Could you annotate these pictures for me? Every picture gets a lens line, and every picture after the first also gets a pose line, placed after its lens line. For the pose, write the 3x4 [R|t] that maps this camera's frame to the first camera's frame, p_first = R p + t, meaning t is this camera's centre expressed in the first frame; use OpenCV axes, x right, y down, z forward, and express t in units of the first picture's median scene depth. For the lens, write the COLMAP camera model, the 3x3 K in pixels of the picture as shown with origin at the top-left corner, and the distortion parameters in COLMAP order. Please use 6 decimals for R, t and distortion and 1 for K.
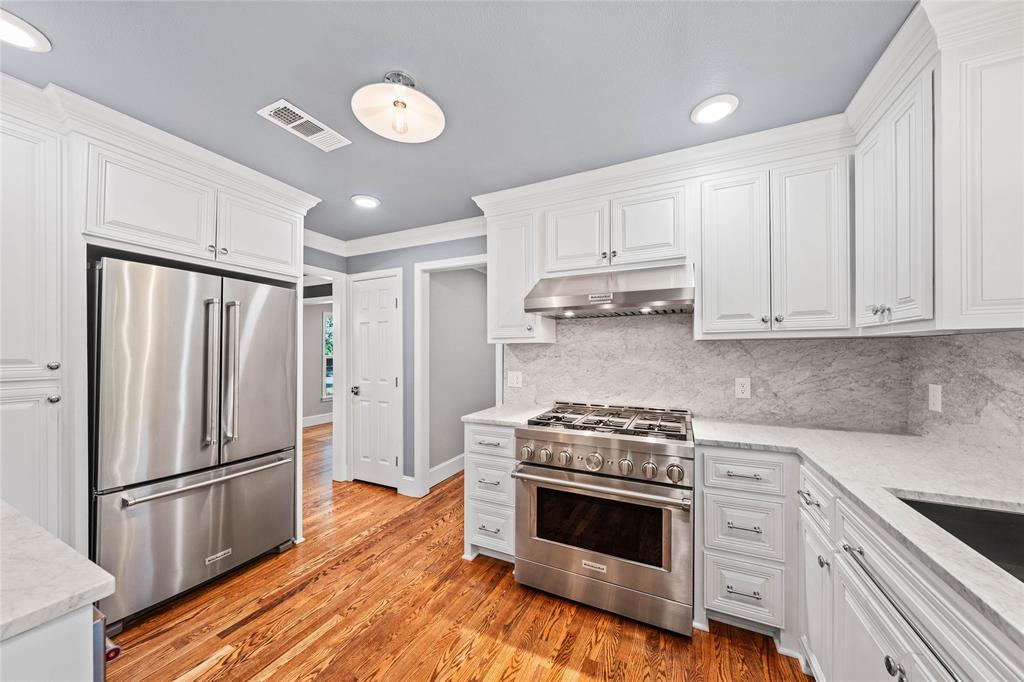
lens RADIAL K [[350.2, 0, 513.8], [0, 350.2, 351.9], [0, 0, 1]] dist [-0.000717, -0.000032]
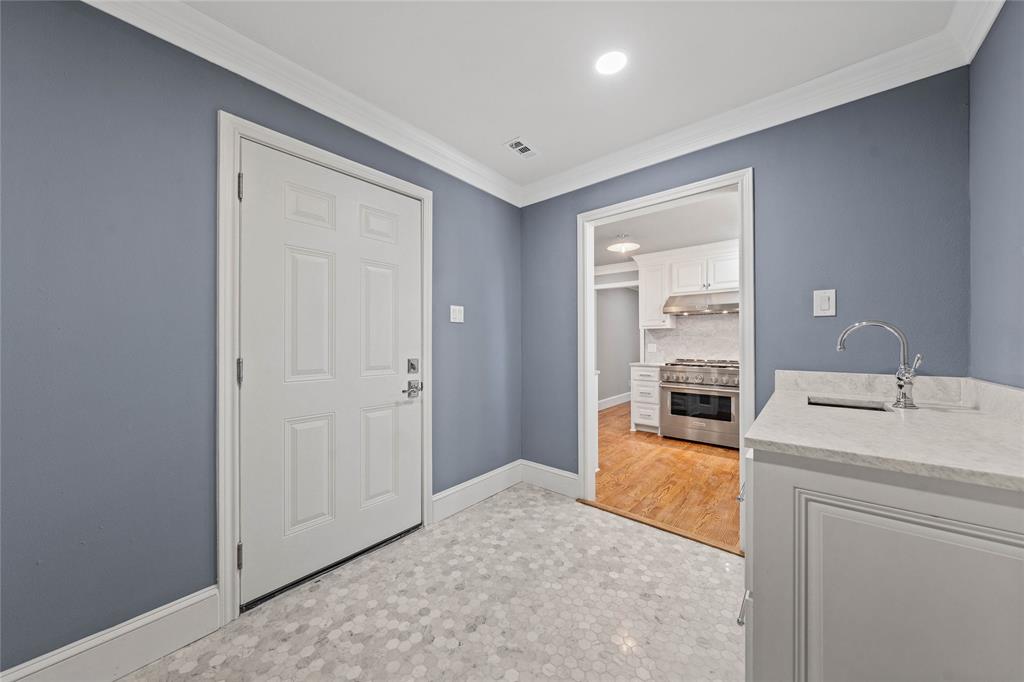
lens RADIAL K [[348.0, 0, 510.1], [0, 348.0, 342.1], [0, 0, 1]] dist [0.000105, 0.000044]
pose [[0.967035, 0.001119, -0.254639, -0.353808], [-0.001603, 0.999997, -0.001693, 0.069223], [0.254637, 0.002045, 0.967035, -1.391485]]
